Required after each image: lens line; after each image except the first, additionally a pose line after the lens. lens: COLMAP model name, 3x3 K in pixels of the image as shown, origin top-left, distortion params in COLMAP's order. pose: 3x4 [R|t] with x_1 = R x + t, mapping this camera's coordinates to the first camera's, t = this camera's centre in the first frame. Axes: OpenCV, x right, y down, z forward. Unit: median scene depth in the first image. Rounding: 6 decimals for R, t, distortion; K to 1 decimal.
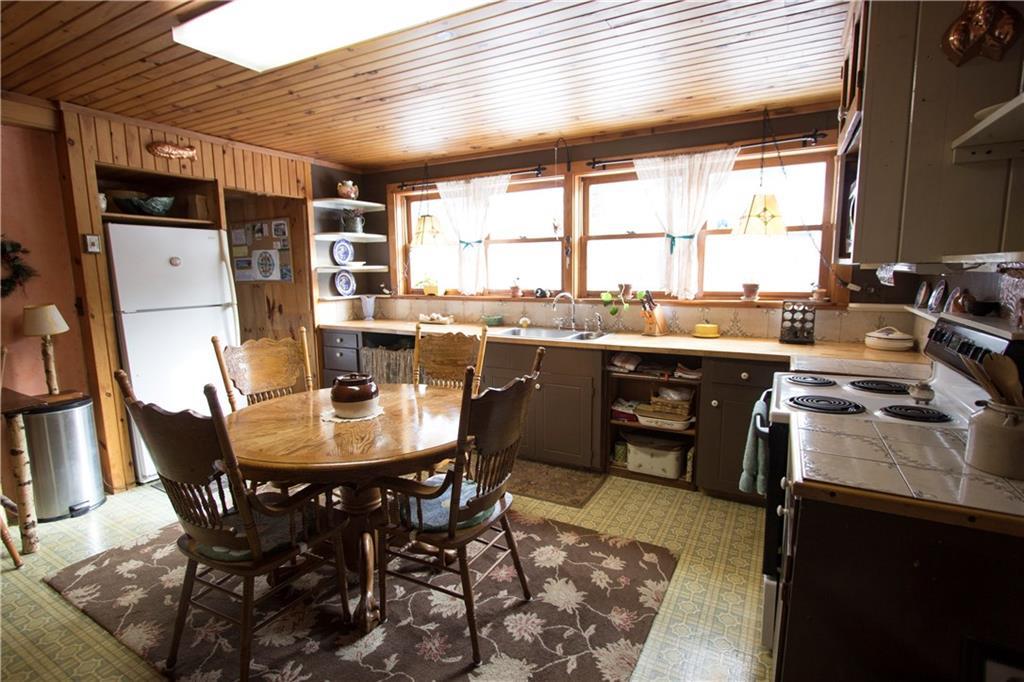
lens RADIAL K [[483.9, 0, 527.2], [0, 483.9, 355.5], [0, 0, 1]] dist [-0.016970, 0.001643]
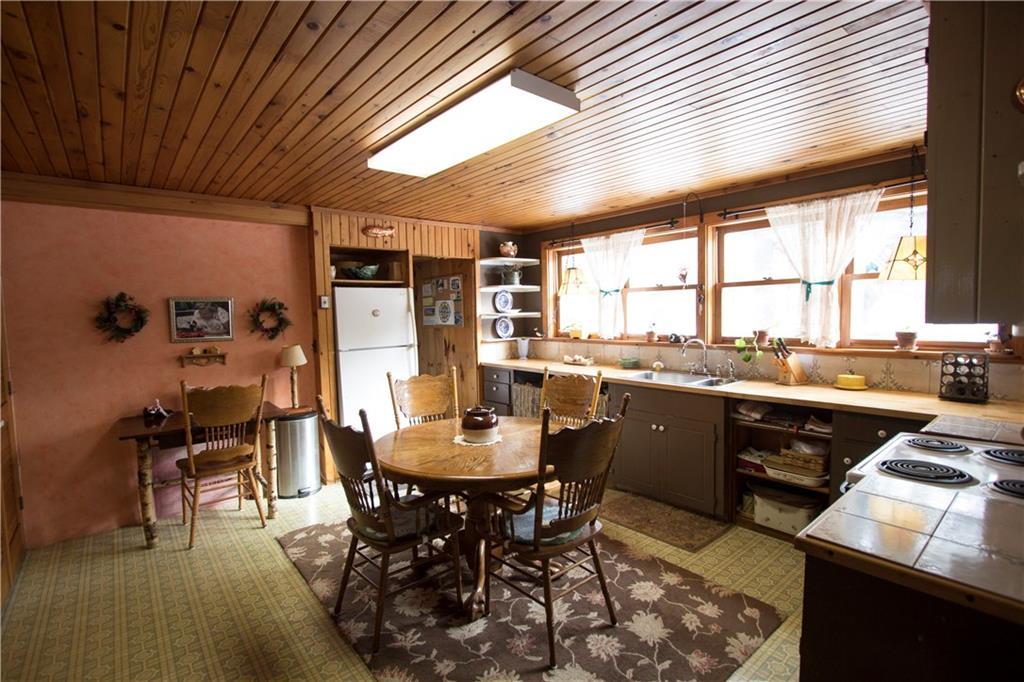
lens RADIAL K [[483.9, 0, 540.9], [0, 483.9, 361.9], [0, 0, 1]] dist [-0.016970, 0.001643]
pose [[0.937973, 0.028875, -0.345504, 0.170082], [-0.049436, 0.997482, -0.050845, -0.017167], [0.343166, 0.064772, 0.937039, -0.092258]]
